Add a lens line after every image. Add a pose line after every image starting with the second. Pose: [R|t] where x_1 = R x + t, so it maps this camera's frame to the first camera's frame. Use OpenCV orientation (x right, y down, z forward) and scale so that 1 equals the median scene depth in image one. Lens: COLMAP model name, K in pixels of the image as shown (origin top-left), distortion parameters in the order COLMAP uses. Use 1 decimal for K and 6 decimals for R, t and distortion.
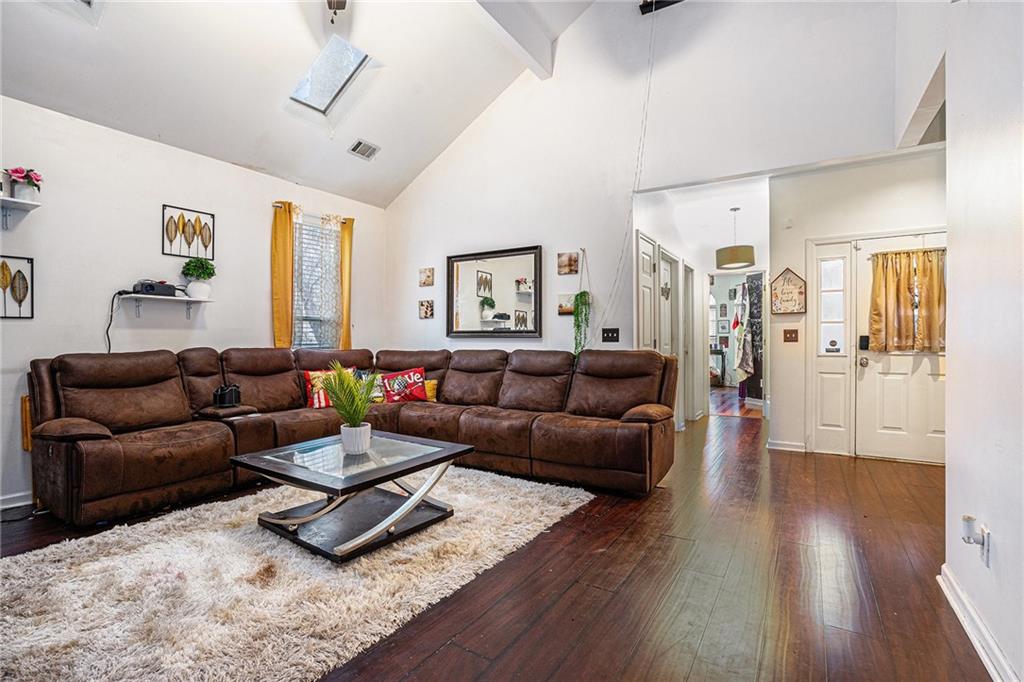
lens RADIAL K [[480.7, 0, 504.8], [0, 480.7, 339.6], [0, 0, 1]] dist [-0.049710, 0.016906]
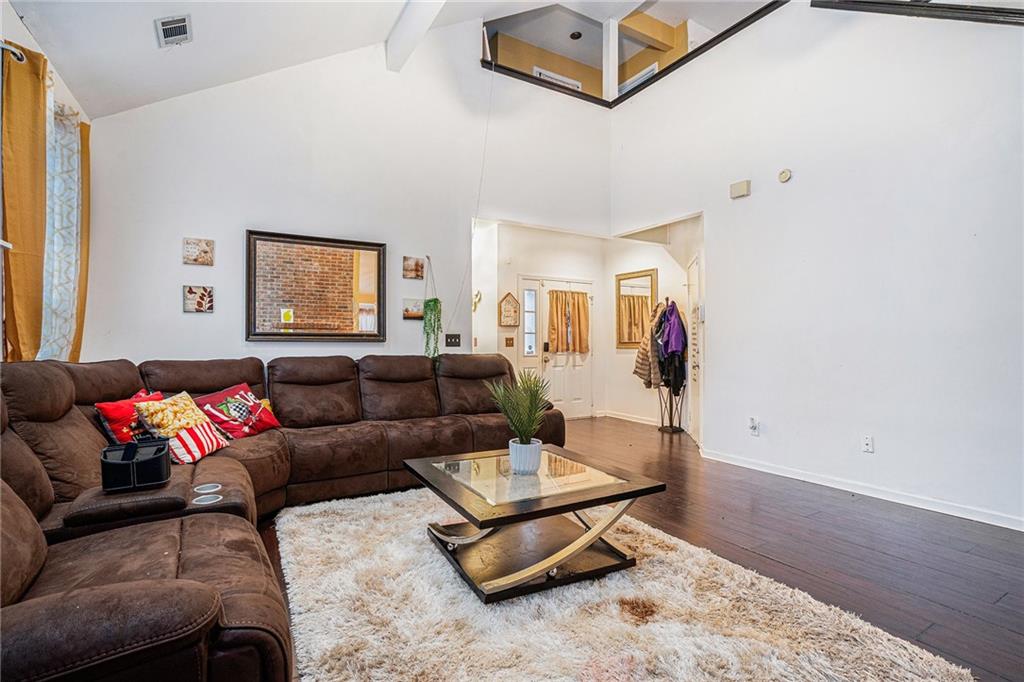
lens RADIAL K [[480.7, 0, 504.8], [0, 480.7, 339.6], [0, 0, 1]] dist [-0.049710, 0.016906]
pose [[0.466007, 0.011853, 0.884701, -0.651837], [-0.000704, 0.999915, -0.013026, 0.002759], [-0.884780, 0.005447, 0.465976, 0.364390]]
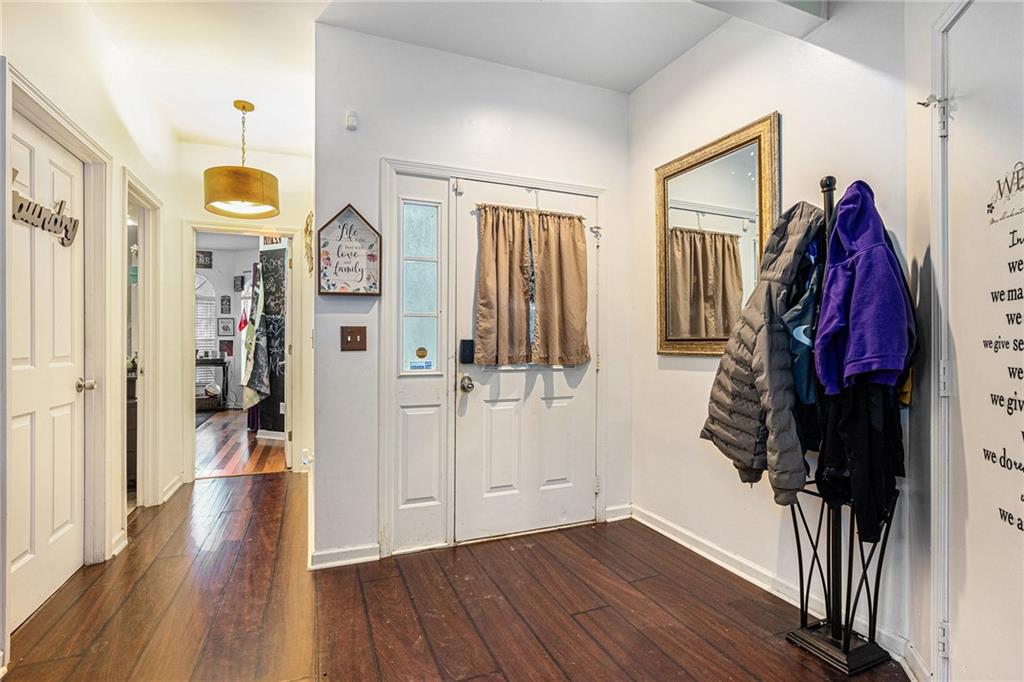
lens RADIAL K [[480.7, 0, 504.8], [0, 480.7, 339.6], [0, 0, 1]] dist [-0.049710, 0.016906]
pose [[0.576447, 0.008533, 0.817090, 0.280715], [-0.000902, 0.999952, -0.009806, -0.002489], [-0.817134, 0.004916, 0.576427, 0.576729]]
